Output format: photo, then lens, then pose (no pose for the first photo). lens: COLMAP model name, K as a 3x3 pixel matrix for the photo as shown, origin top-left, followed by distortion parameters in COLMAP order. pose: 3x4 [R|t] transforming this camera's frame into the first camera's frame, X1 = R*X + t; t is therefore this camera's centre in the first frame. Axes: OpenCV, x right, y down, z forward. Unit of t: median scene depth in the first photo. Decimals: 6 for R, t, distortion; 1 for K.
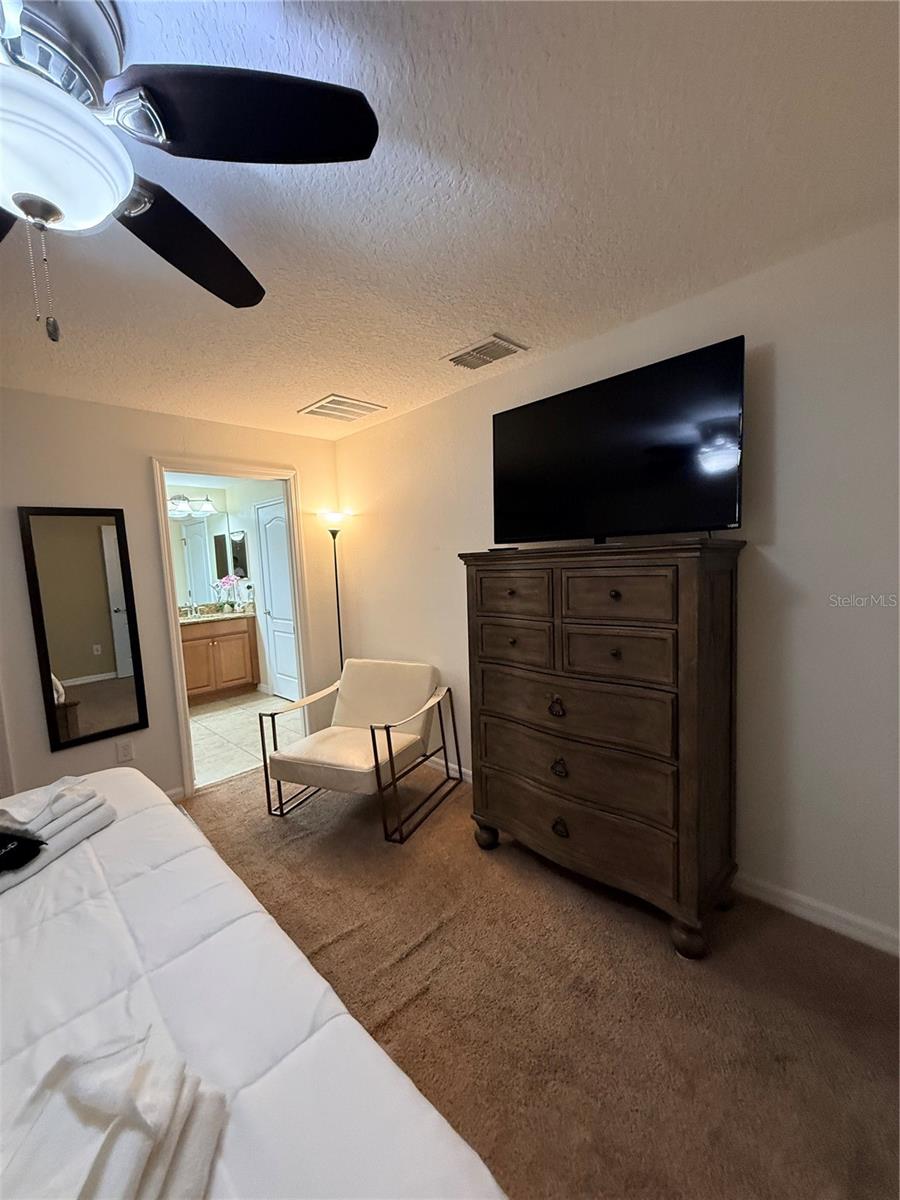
lens RADIAL K [[478.2, 0, 447.0], [0, 478.2, 598.8], [0, 0, 1]] dist [0.000611, 0.000052]
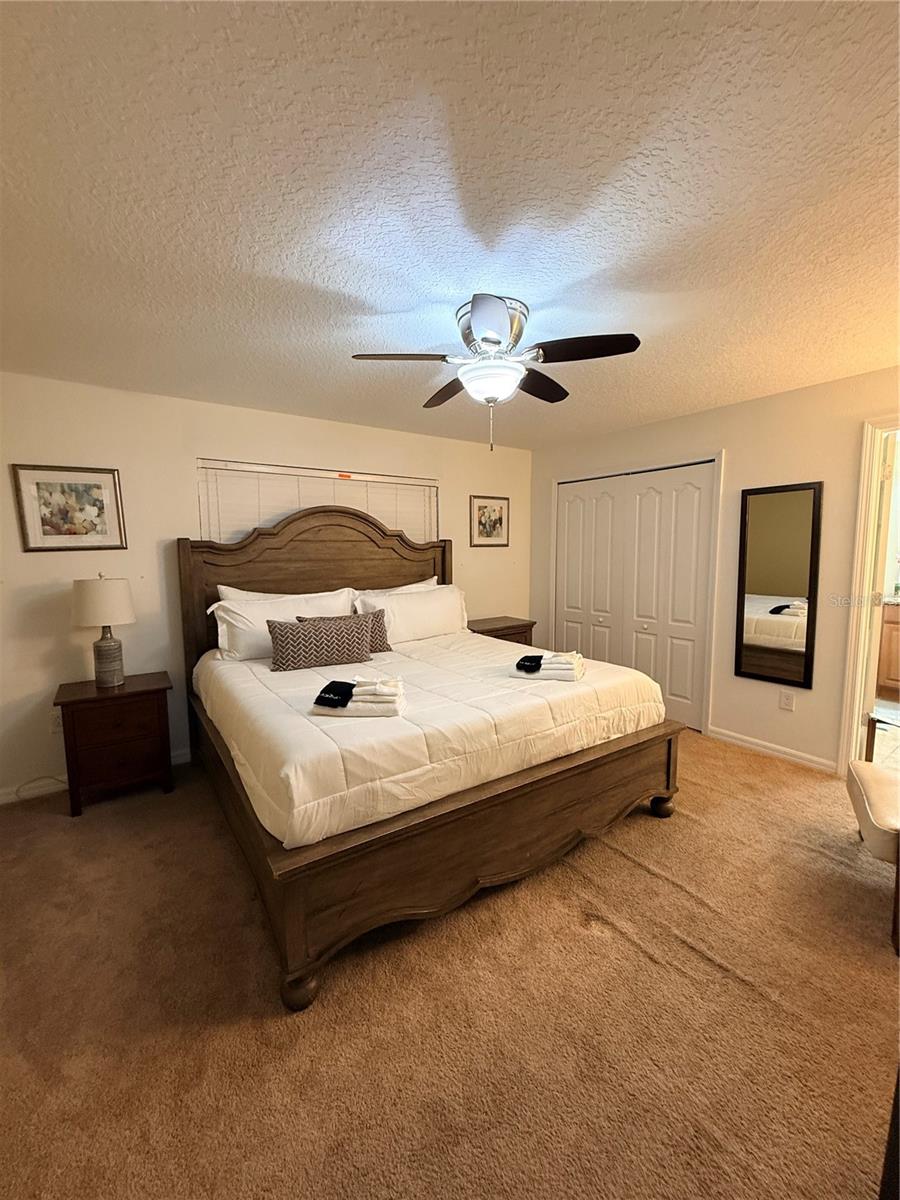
lens RADIAL K [[478.2, 0, 447.0], [0, 478.2, 598.8], [0, 0, 1]] dist [0.000611, 0.000052]
pose [[-0.179541, 0.154068, -0.971611, 0.476374], [-0.064062, 0.983733, 0.167828, -0.050481], [0.981662, 0.092376, -0.166751, 0.340449]]
